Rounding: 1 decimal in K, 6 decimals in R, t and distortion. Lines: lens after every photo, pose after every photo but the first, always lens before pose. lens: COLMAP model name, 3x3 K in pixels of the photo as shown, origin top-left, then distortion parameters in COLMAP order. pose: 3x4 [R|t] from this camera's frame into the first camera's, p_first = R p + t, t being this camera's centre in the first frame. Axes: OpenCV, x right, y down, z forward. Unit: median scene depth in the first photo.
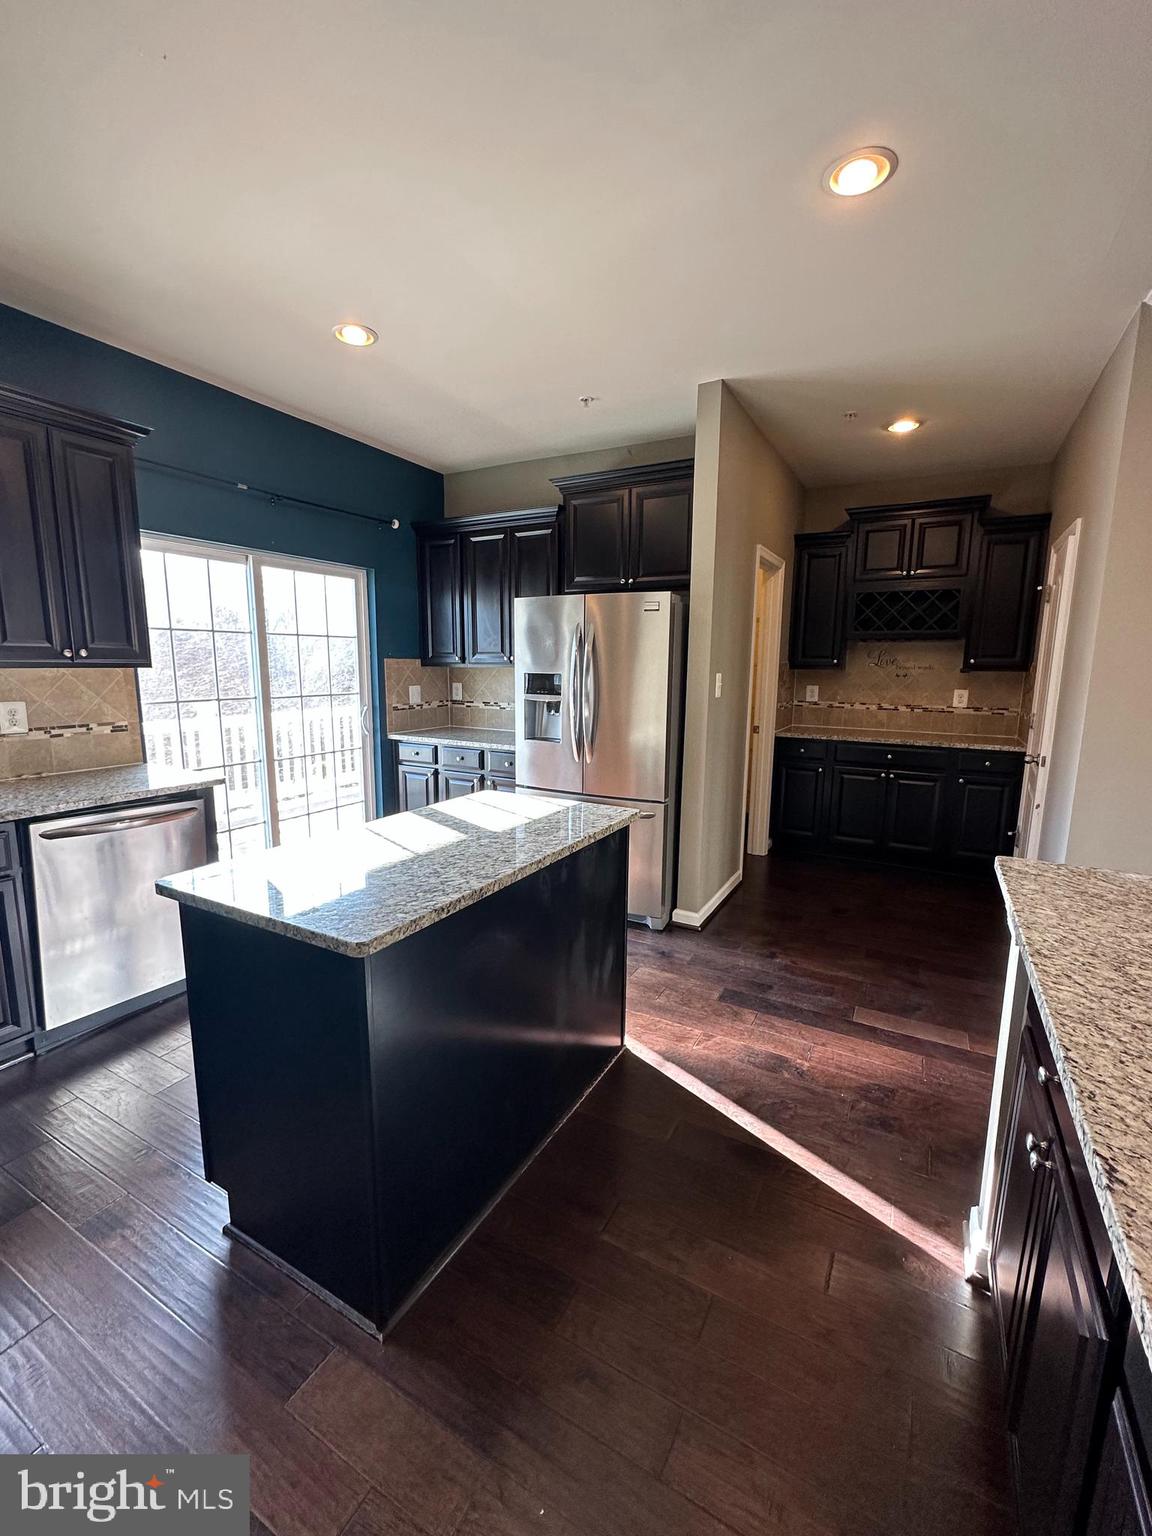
lens RADIAL K [[643.4, 0, 576.0], [0, 643.4, 768.0], [0, 0, 1]] dist [-0.000533, -0.000308]
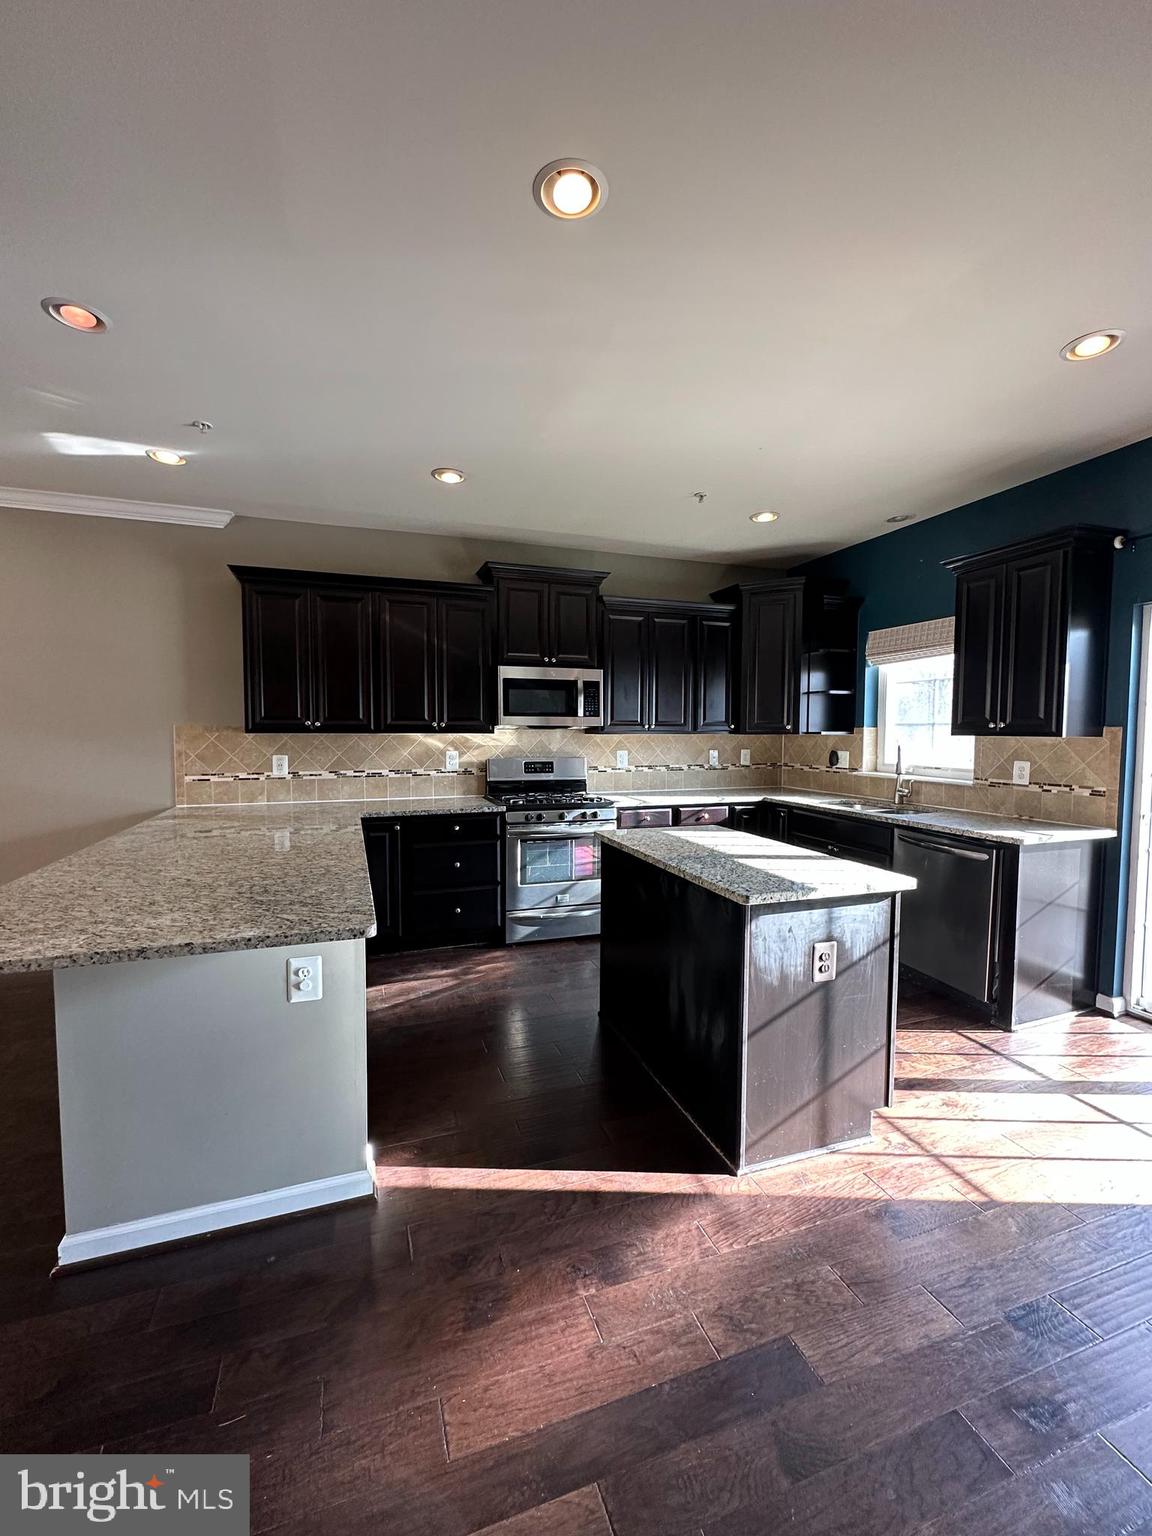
lens RADIAL K [[643.4, 0, 576.0], [0, 643.4, 768.0], [0, 0, 1]] dist [-0.000533, -0.000308]
pose [[-0.666332, 0.030259, -0.745041, 0.829037], [-0.131355, 0.978787, 0.157230, -0.192665], [0.733994, 0.202632, -0.648223, 1.279806]]
